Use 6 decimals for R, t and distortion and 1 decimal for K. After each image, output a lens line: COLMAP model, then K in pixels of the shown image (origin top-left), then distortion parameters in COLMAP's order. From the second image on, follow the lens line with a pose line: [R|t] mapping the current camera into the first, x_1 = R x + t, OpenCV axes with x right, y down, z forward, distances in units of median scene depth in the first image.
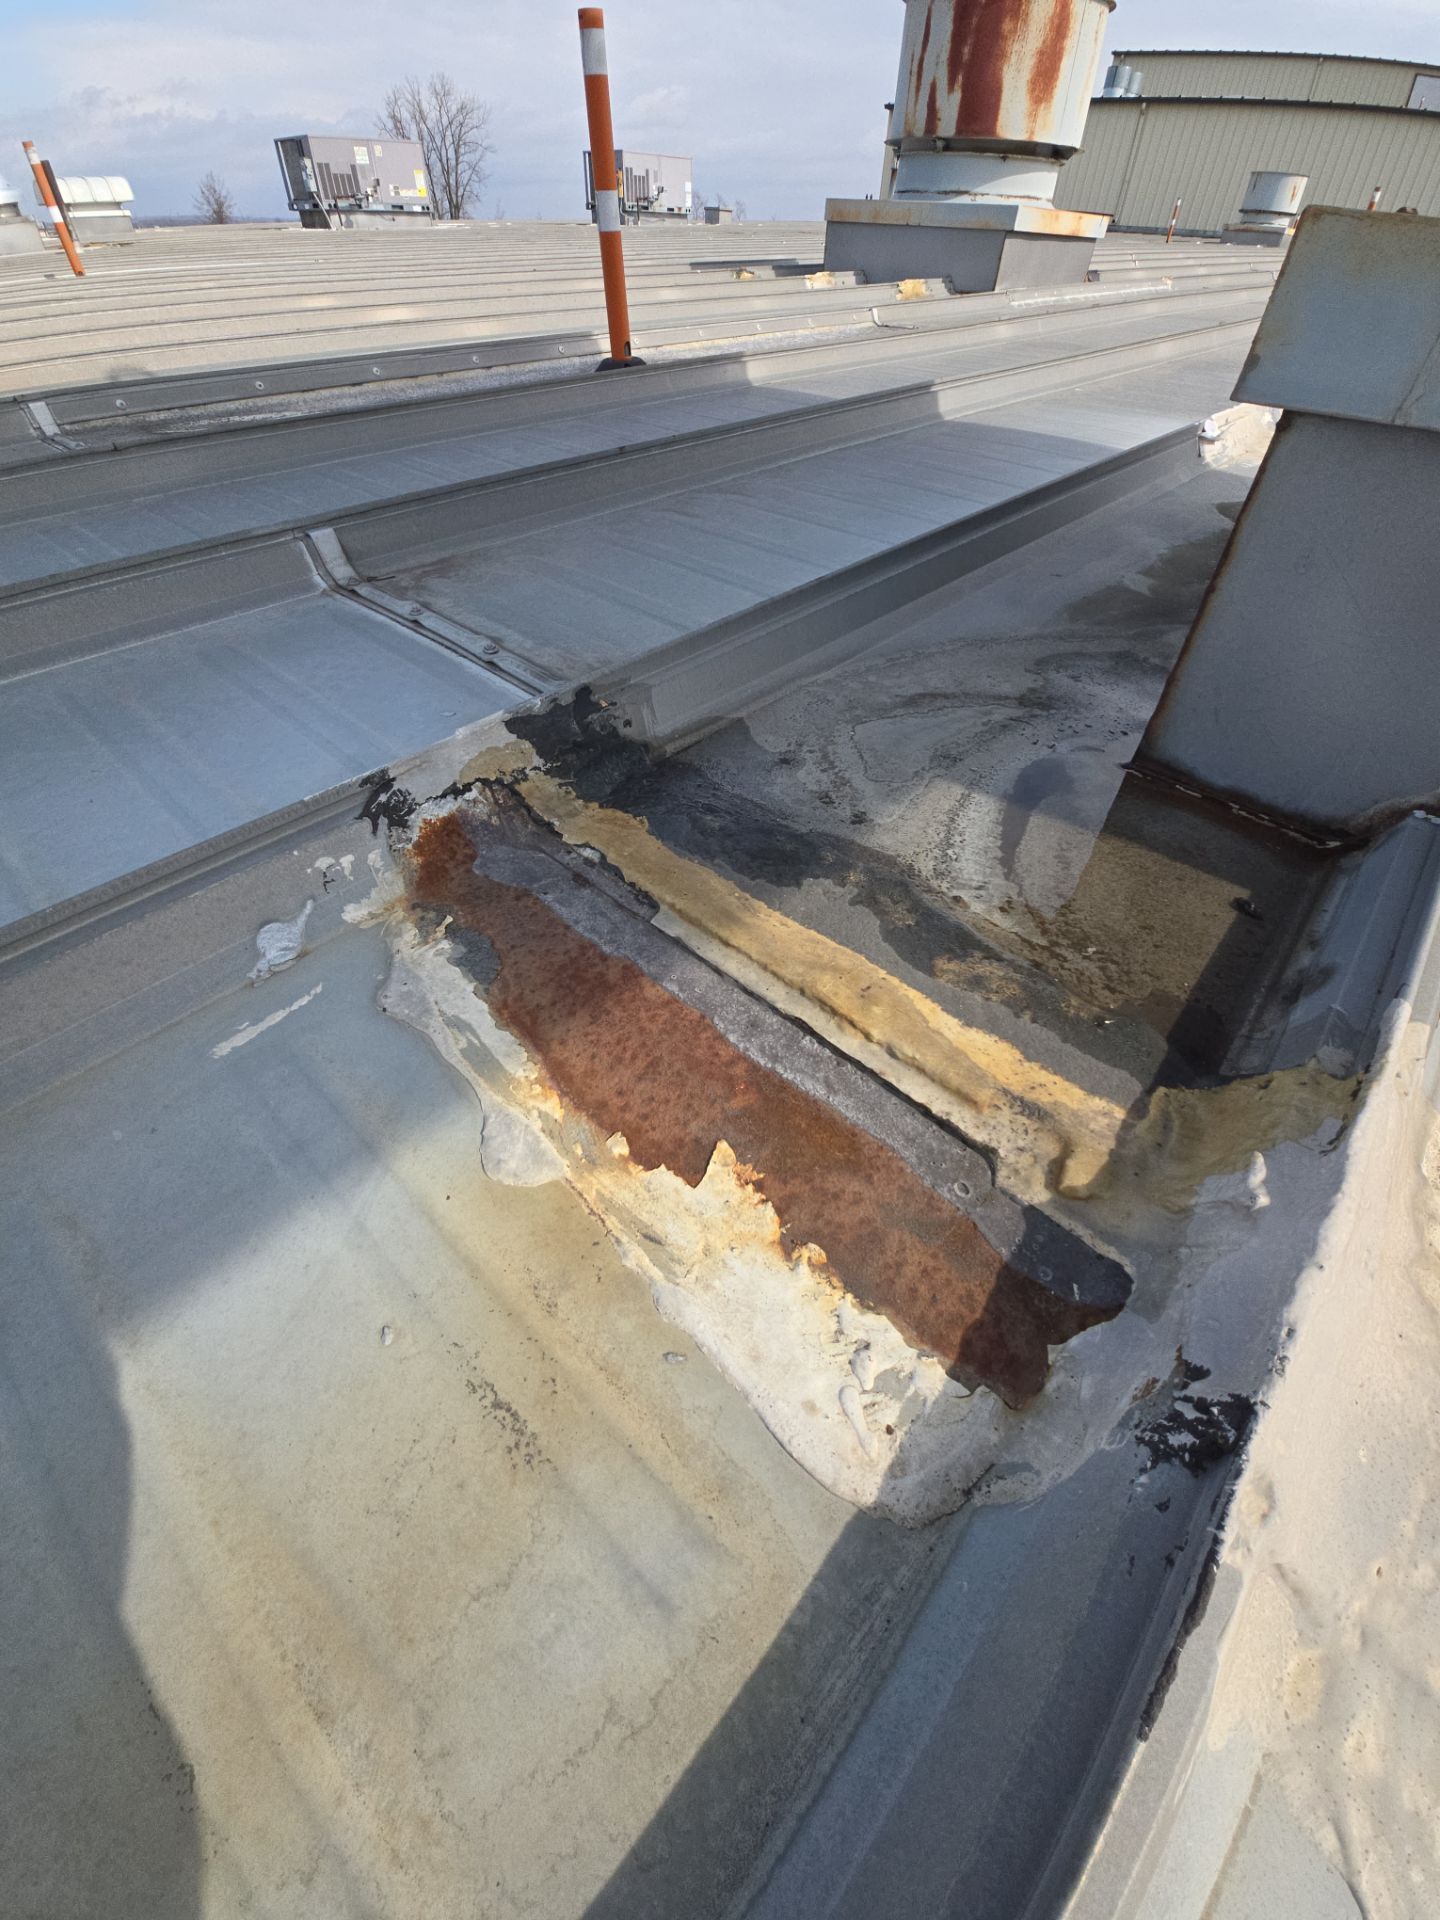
lens RADIAL K [[763.5, 0, 724.4], [0, 763.5, 946.8], [0, 0, 1]] dist [-0.001404, -0.009111]
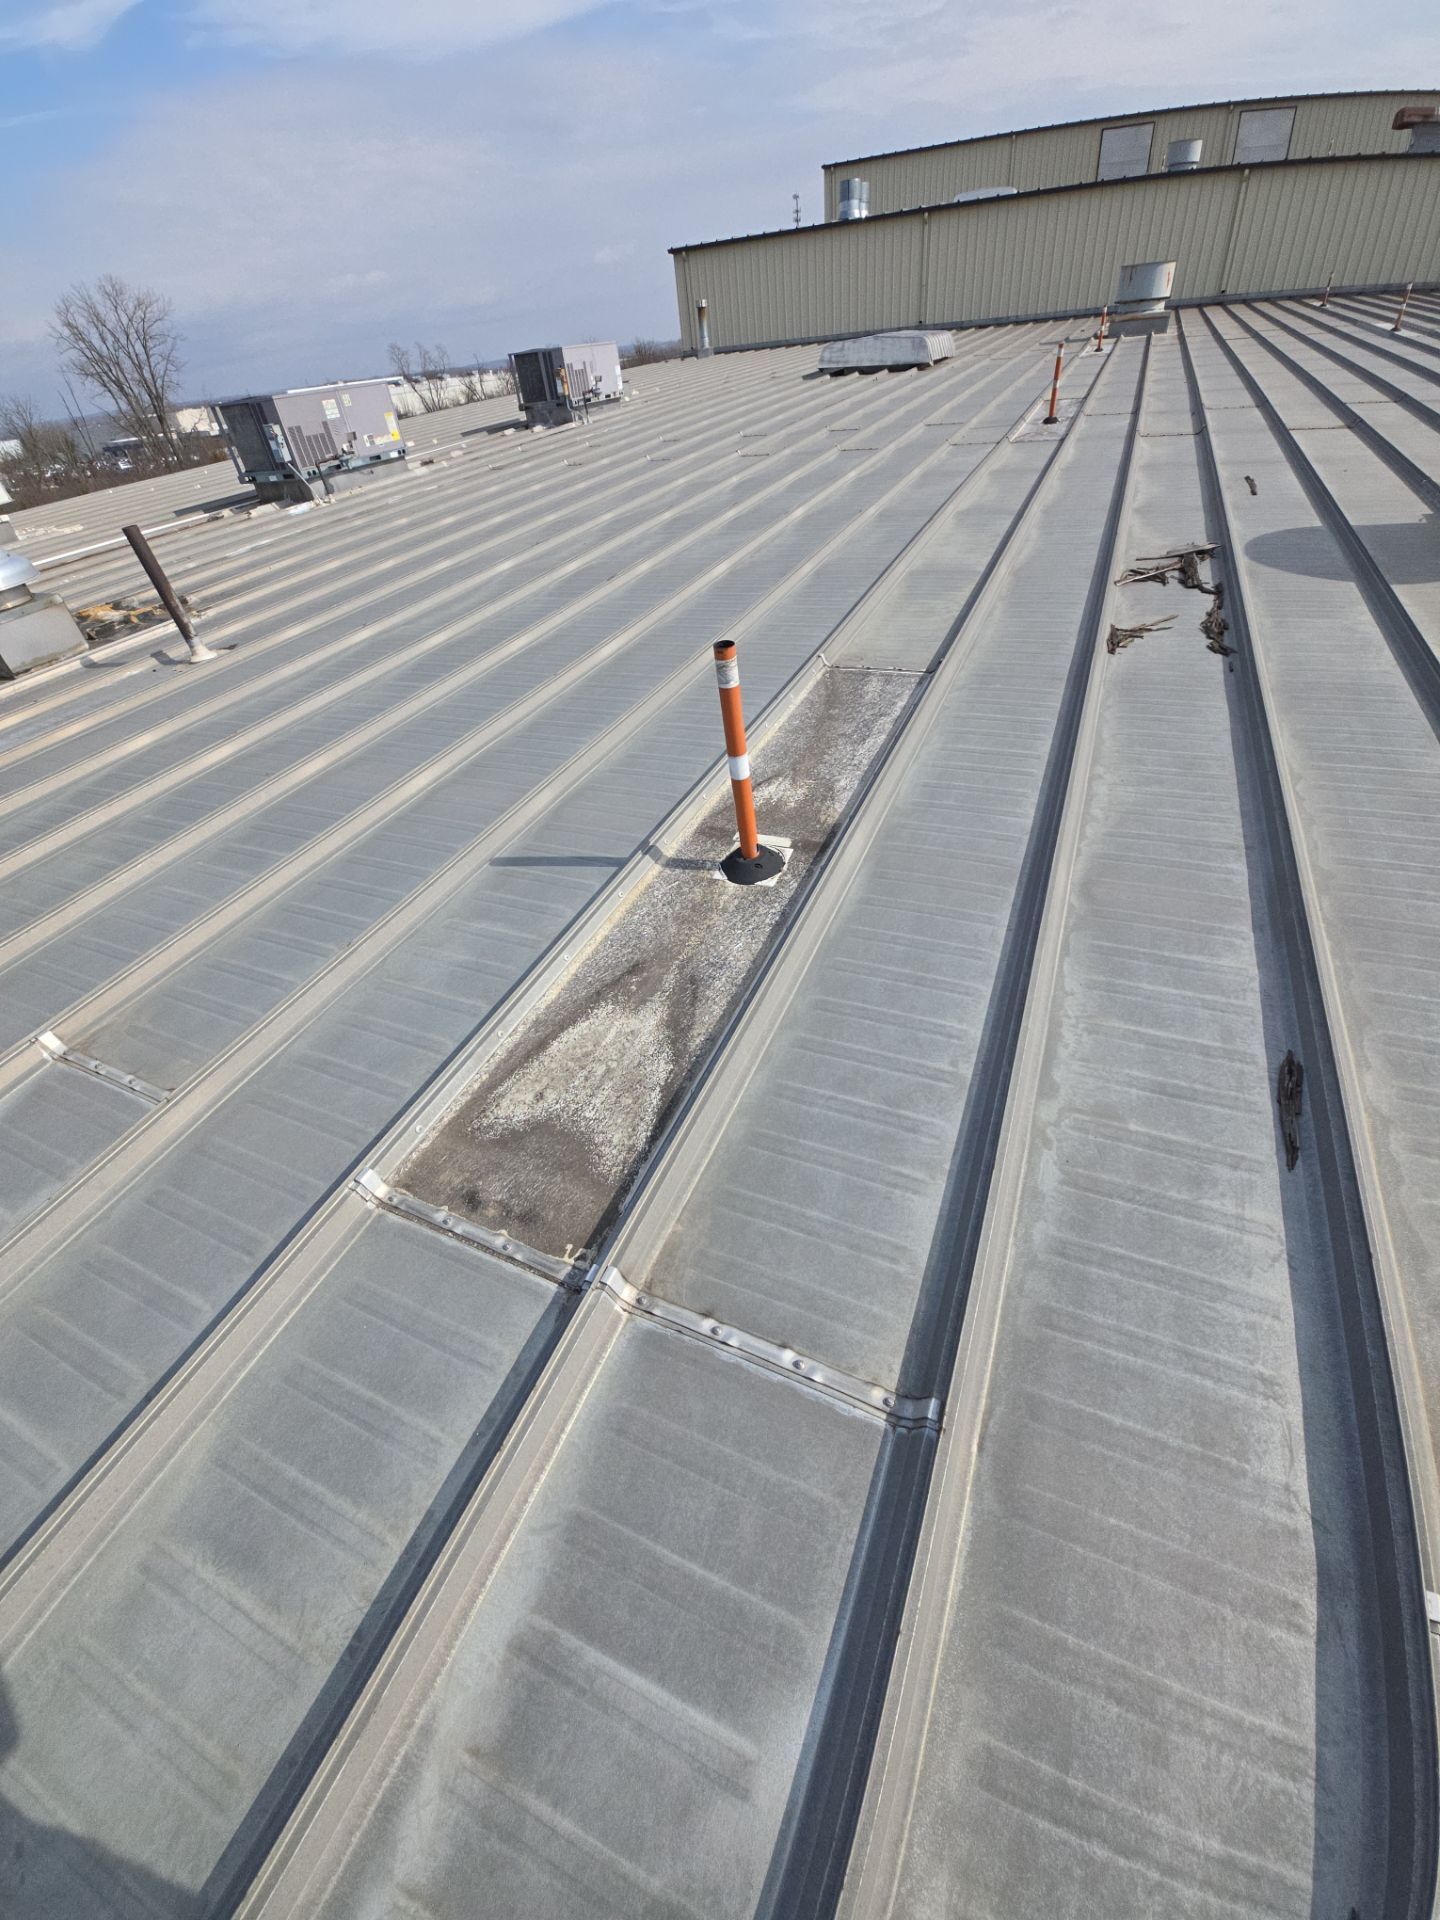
lens RADIAL K [[763.5, 0, 724.4], [0, 763.5, 946.8], [0, 0, 1]] dist [-0.001404, -0.009111]
pose [[0.942755, -0.287068, 0.169721, -0.304984], [0.300910, 0.951645, -0.061848, -0.248722], [-0.143760, 0.109378, 0.983549, 0.147384]]
